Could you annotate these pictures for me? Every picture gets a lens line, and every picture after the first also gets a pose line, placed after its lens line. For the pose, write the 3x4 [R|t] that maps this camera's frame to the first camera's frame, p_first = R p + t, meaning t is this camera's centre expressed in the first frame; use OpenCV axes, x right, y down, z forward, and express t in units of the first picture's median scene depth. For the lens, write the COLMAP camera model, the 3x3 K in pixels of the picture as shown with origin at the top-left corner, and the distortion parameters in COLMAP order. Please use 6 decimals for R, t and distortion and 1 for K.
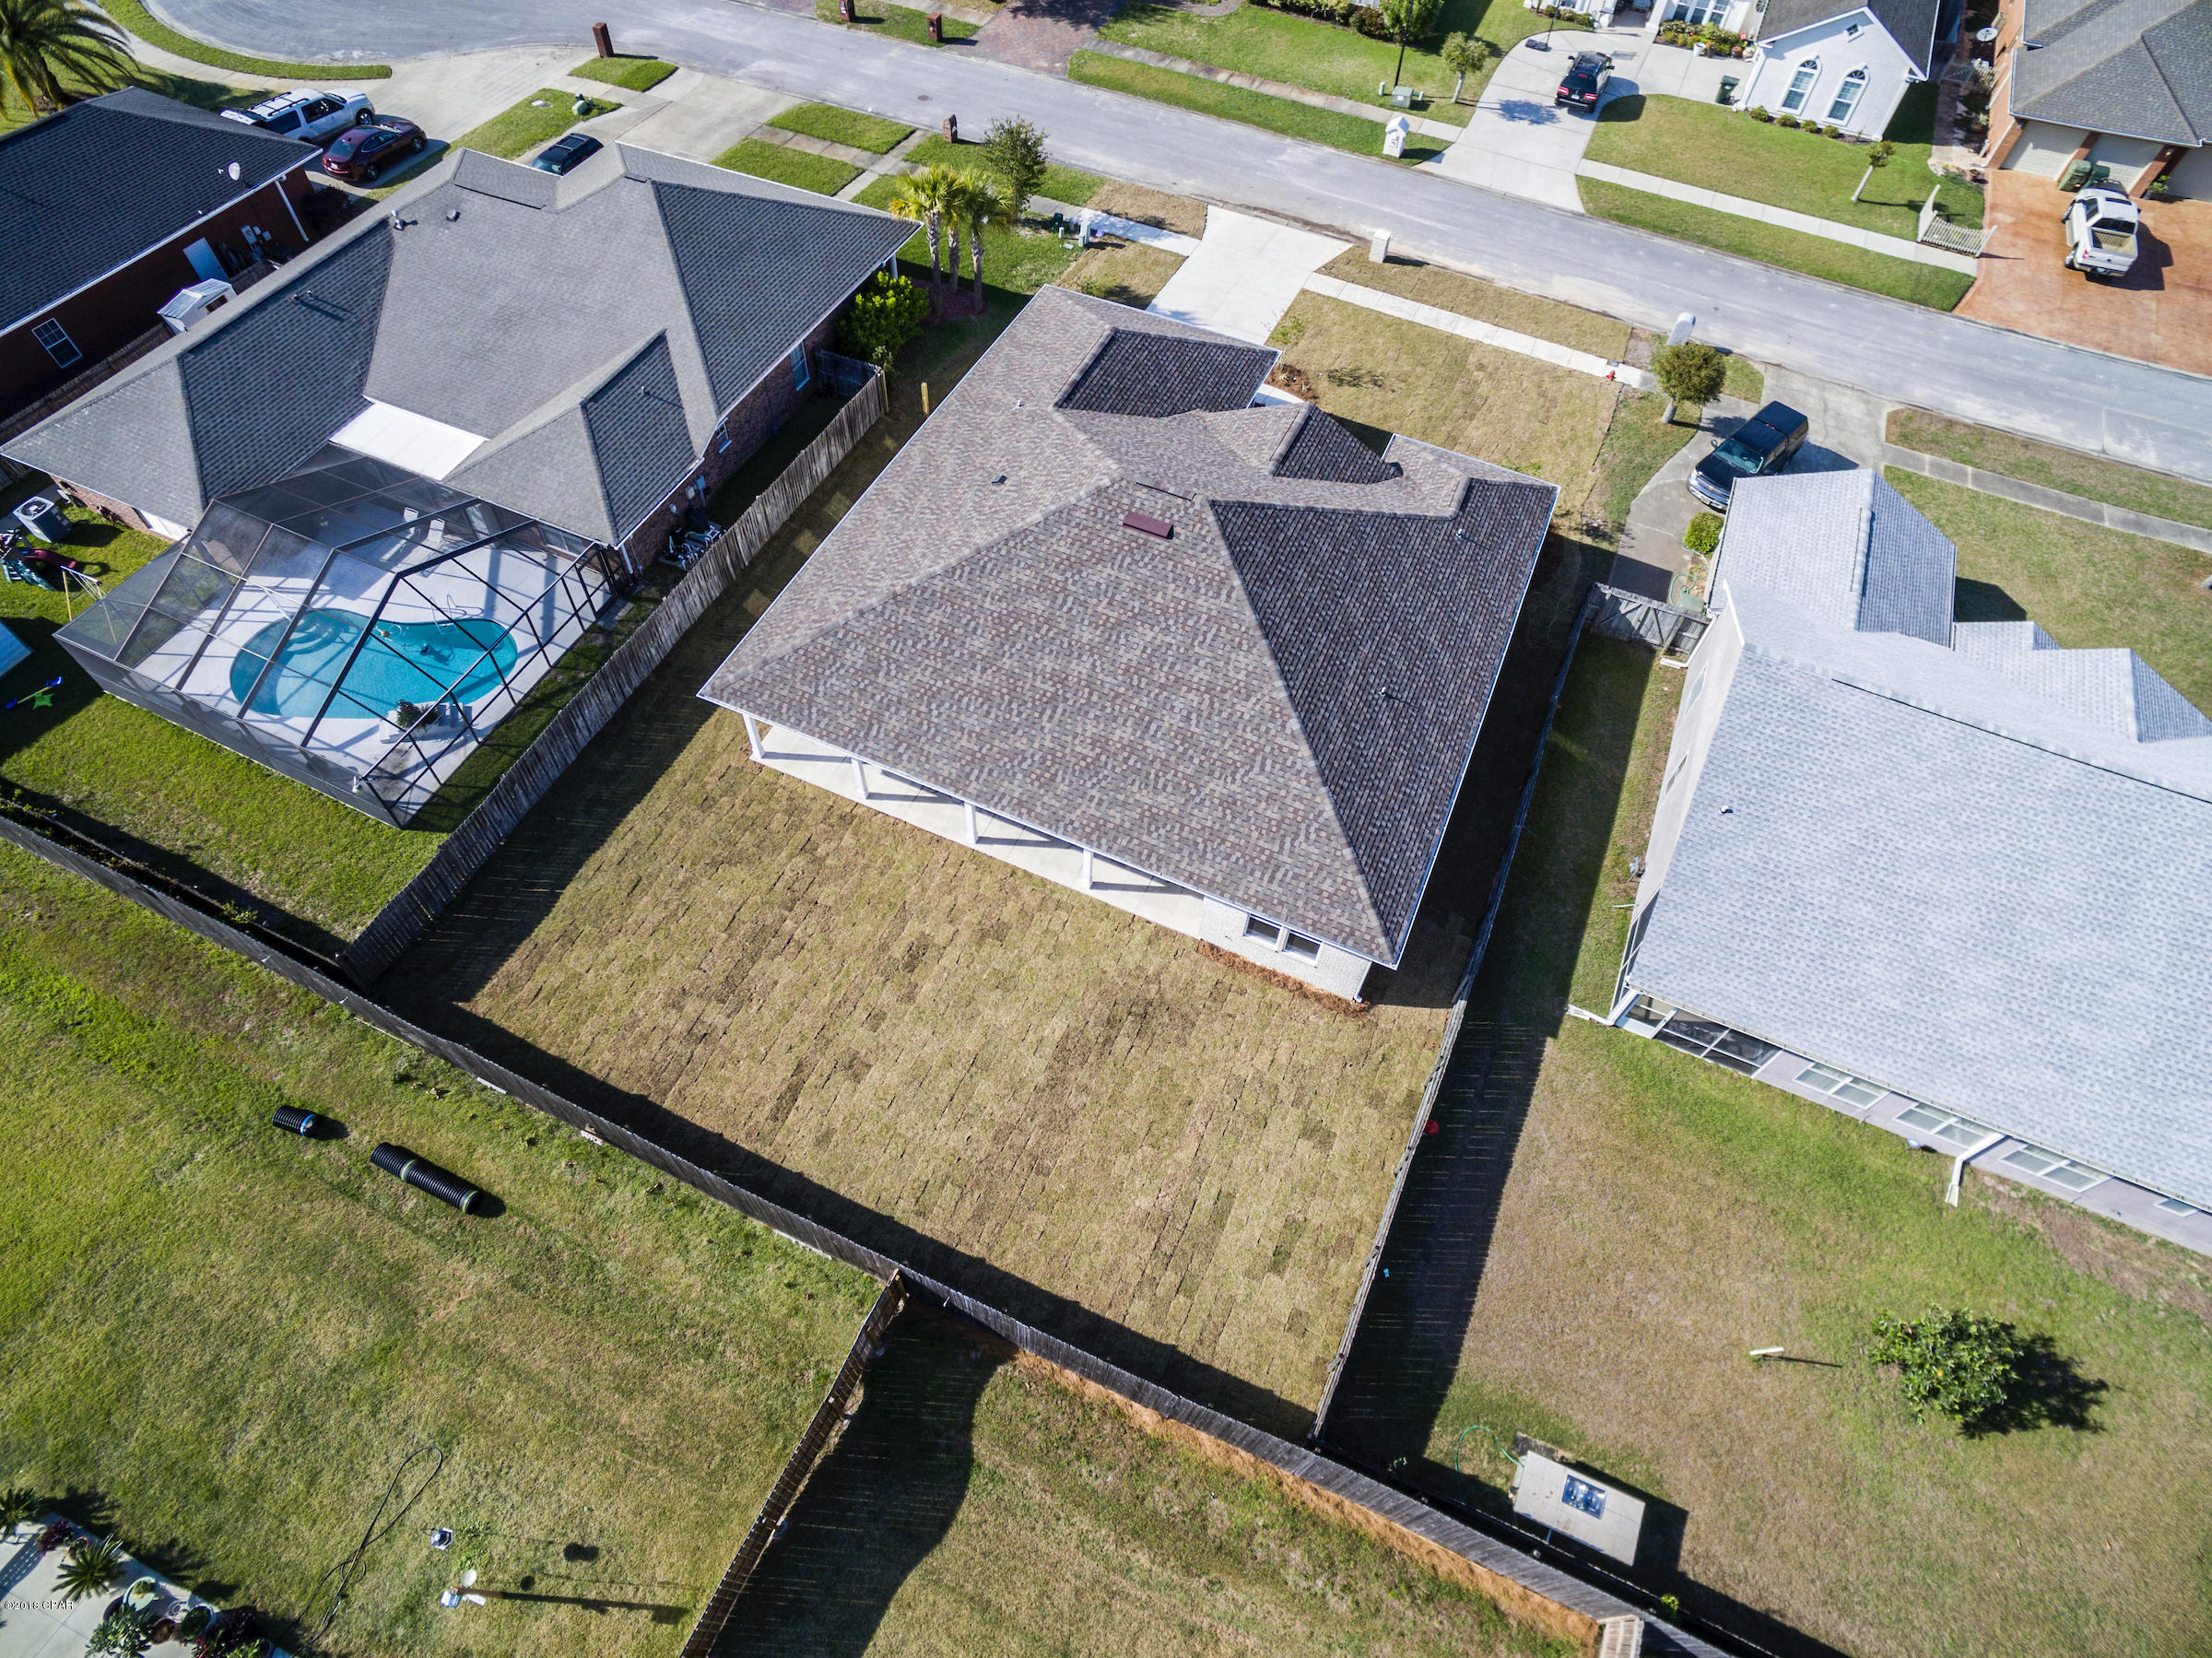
lens RADIAL K [[1289.0, 0, 1084.7], [0, 1289.0, 822.7], [0, 0, 1]] dist [-0.061366, 0.027324]
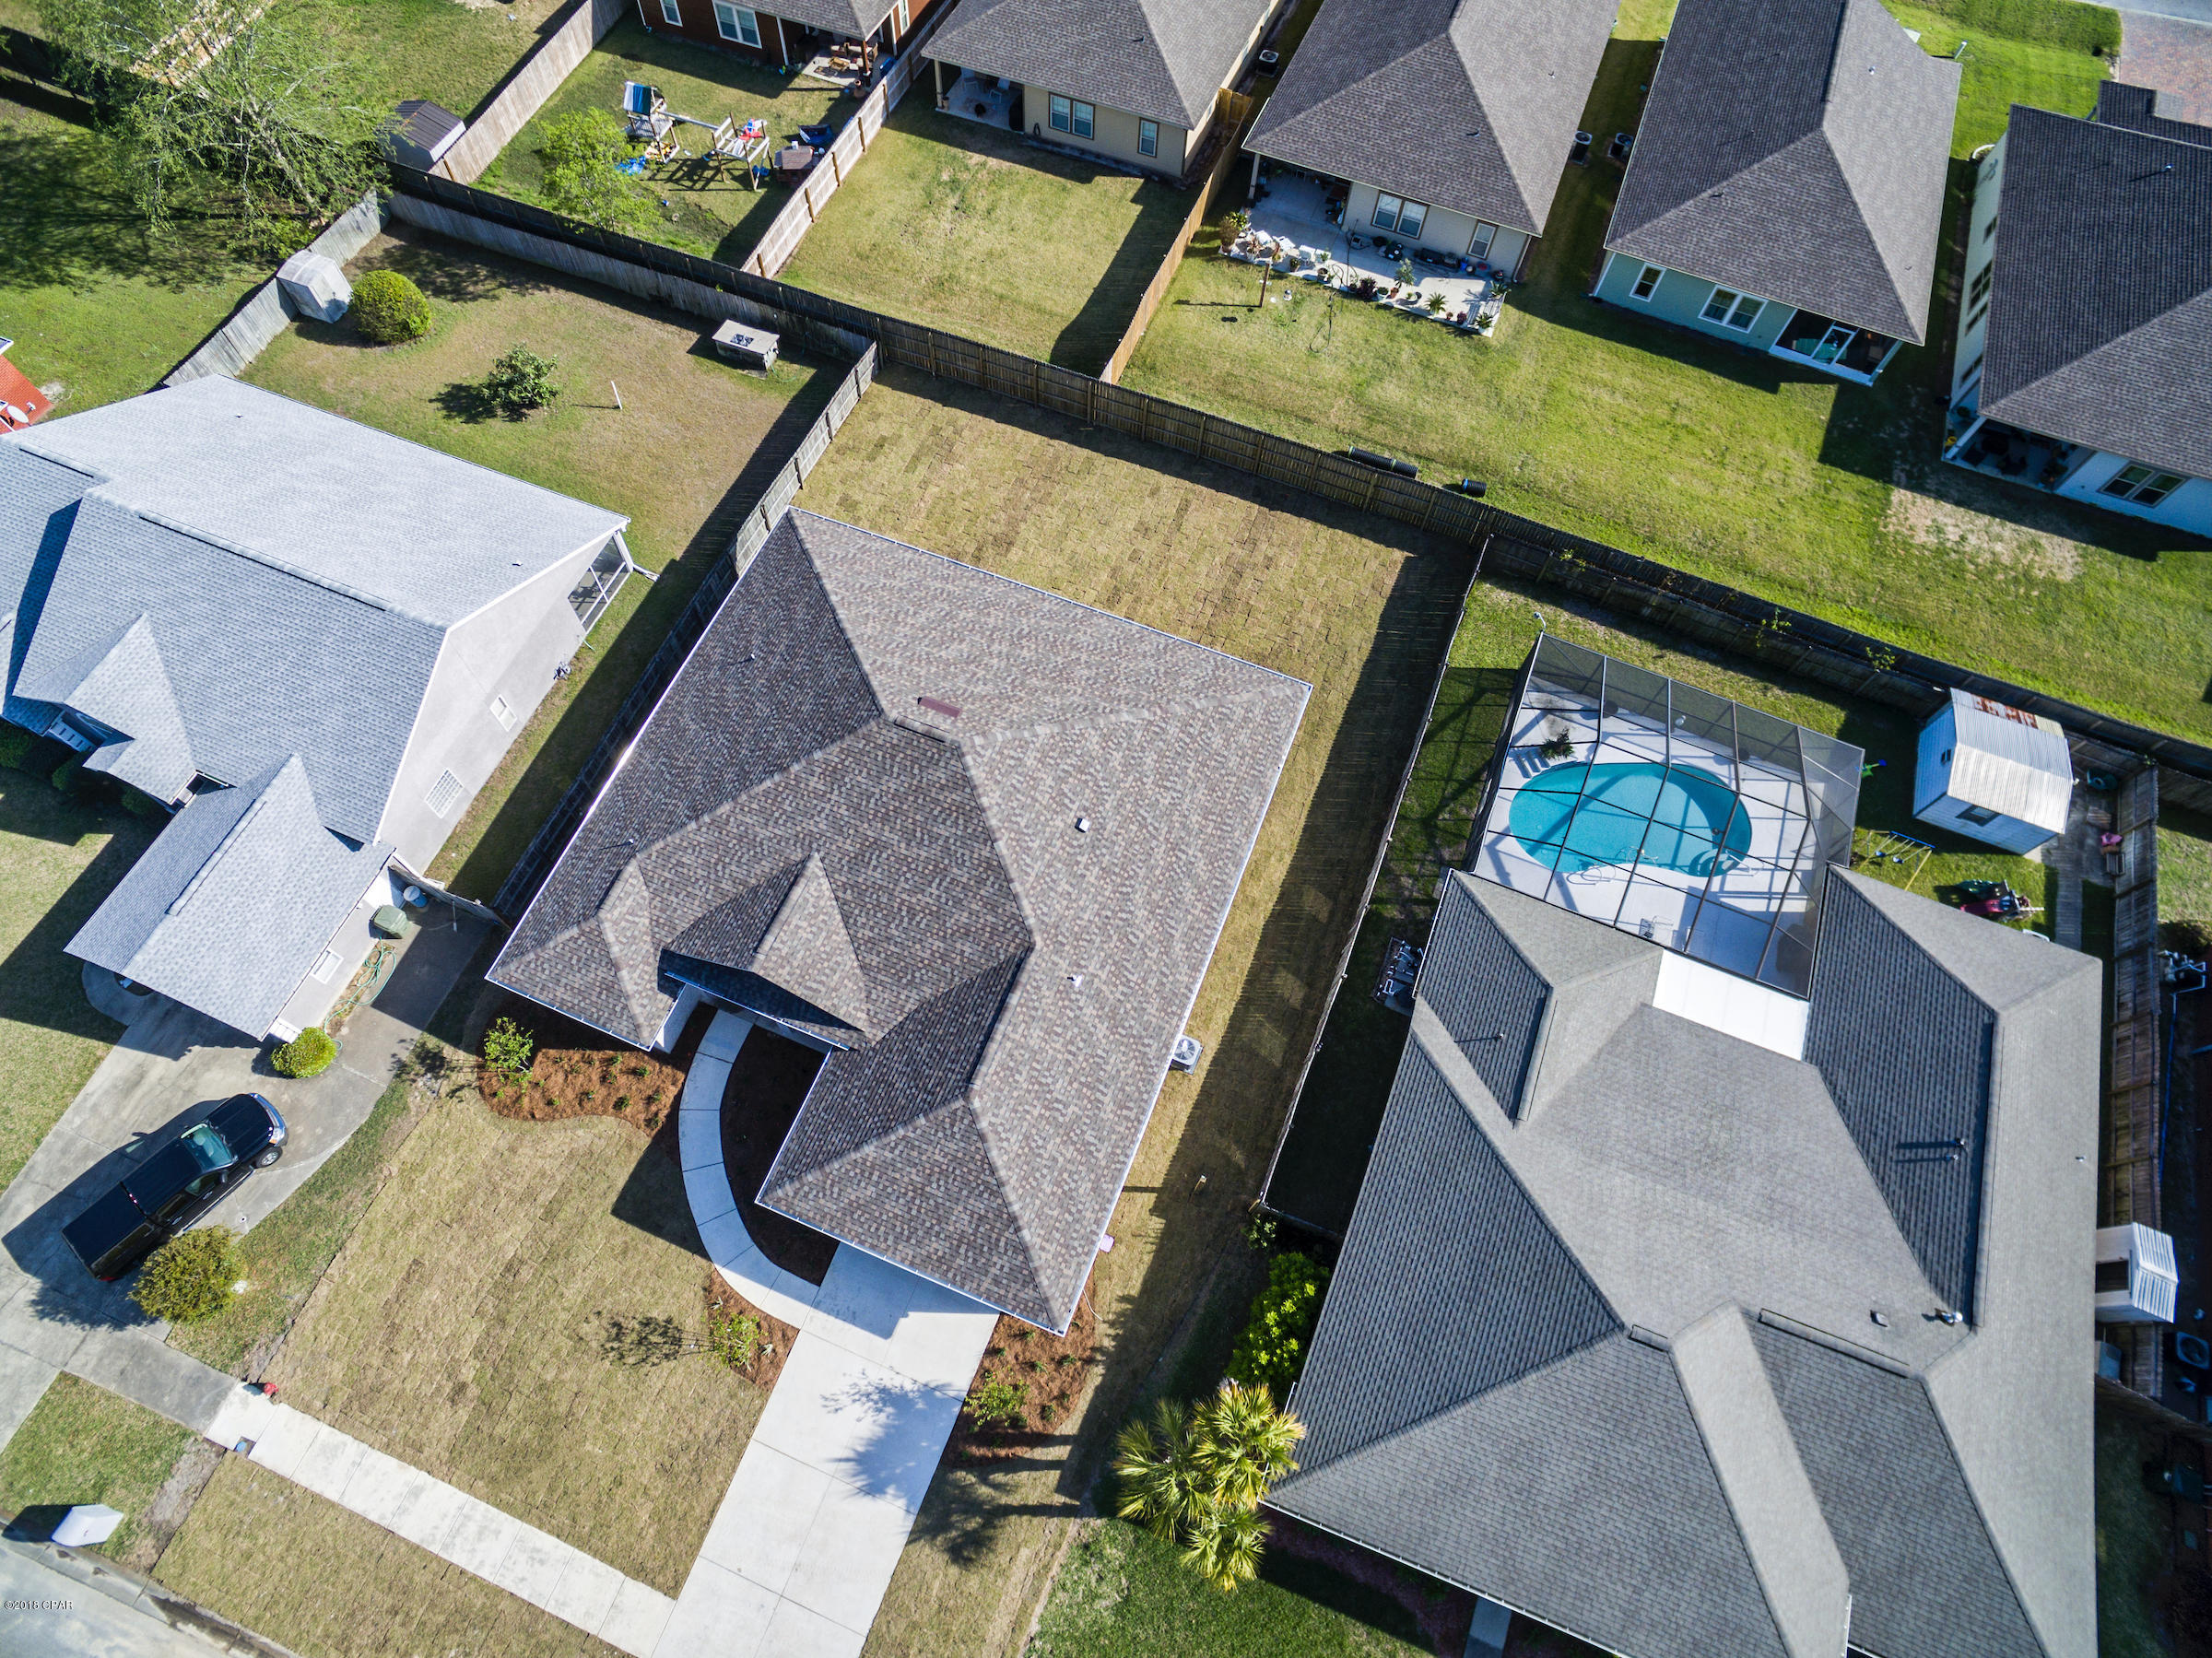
lens RADIAL K [[1289.0, 0, 1123.9], [0, 1289.0, 798.9], [0, 0, 1]] dist [-0.061366, 0.027324]
pose [[-0.995559, 0.022761, -0.091345, -0.004567], [-0.091419, -0.465252, 0.880445, -1.020387], [-0.022459, 0.884886, 0.465267, 0.435618]]
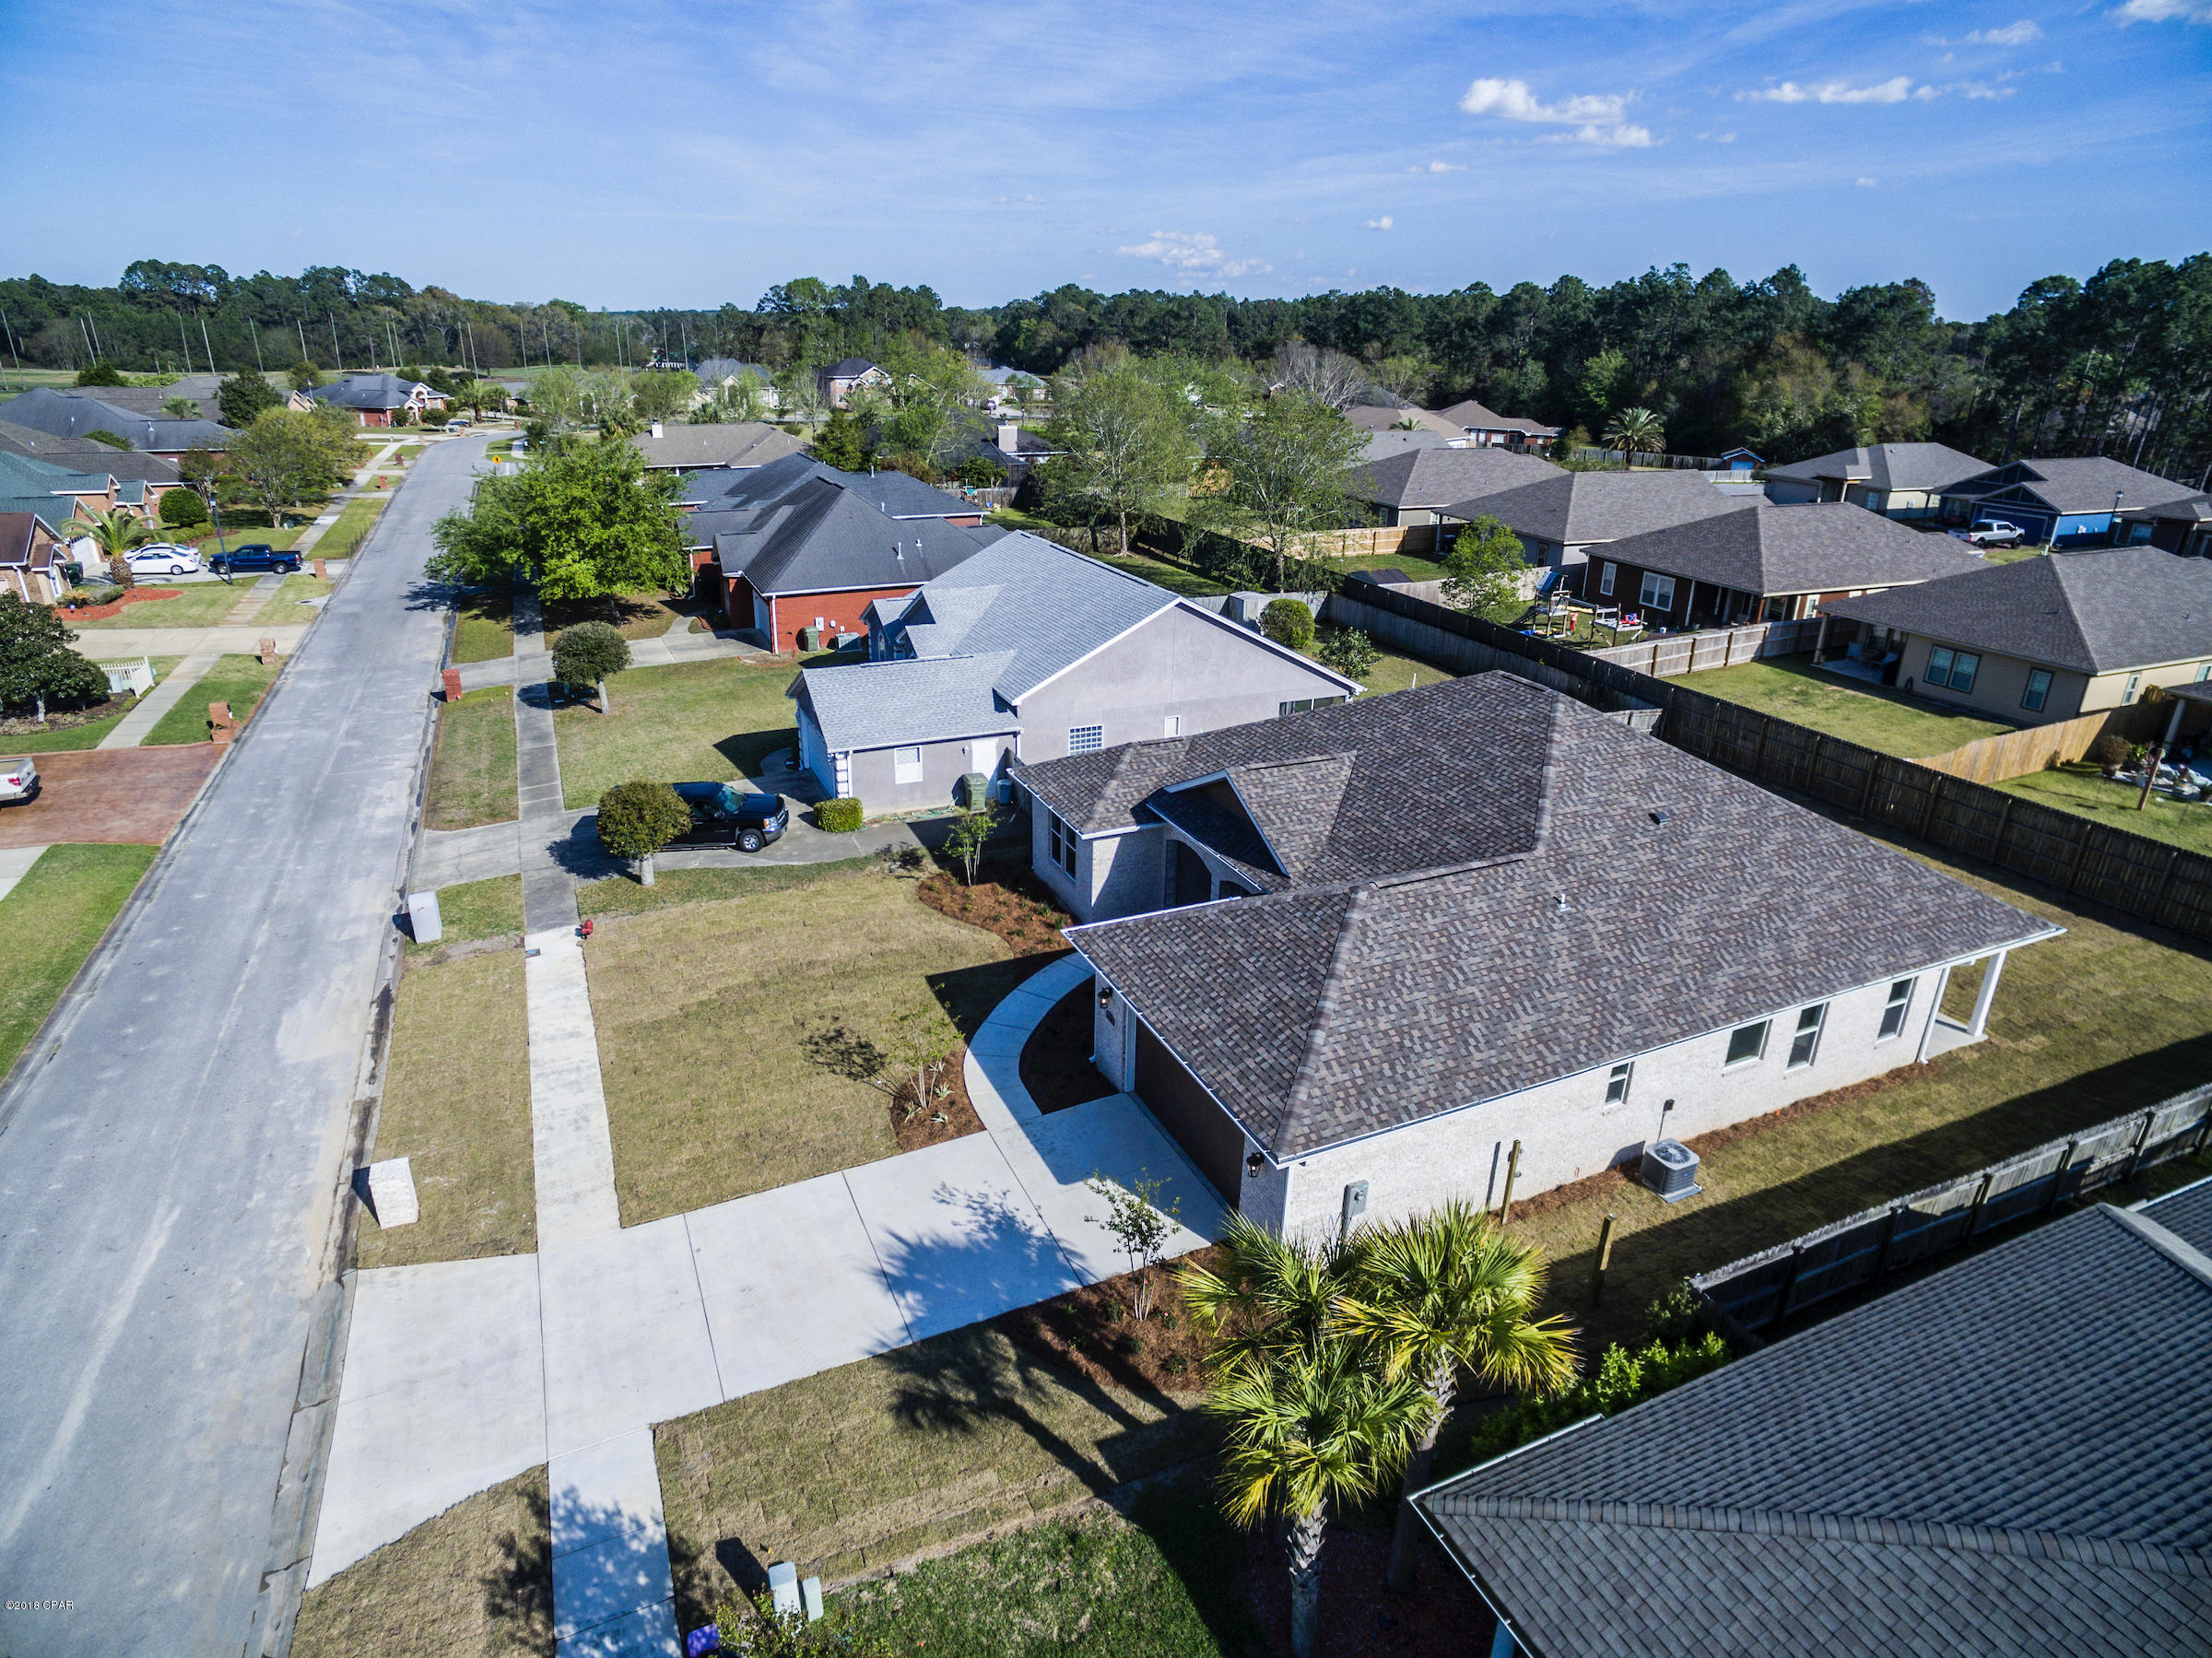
lens RADIAL K [[1289.0, 0, 1123.1], [0, 1289.0, 838.0], [0, 0, 1]] dist [-0.061366, 0.027324]
pose [[-0.764593, -0.272334, 0.584151, -0.241806], [0.506010, 0.307711, 0.805771, -0.926408], [-0.399189, 0.911673, -0.097470, 1.071675]]
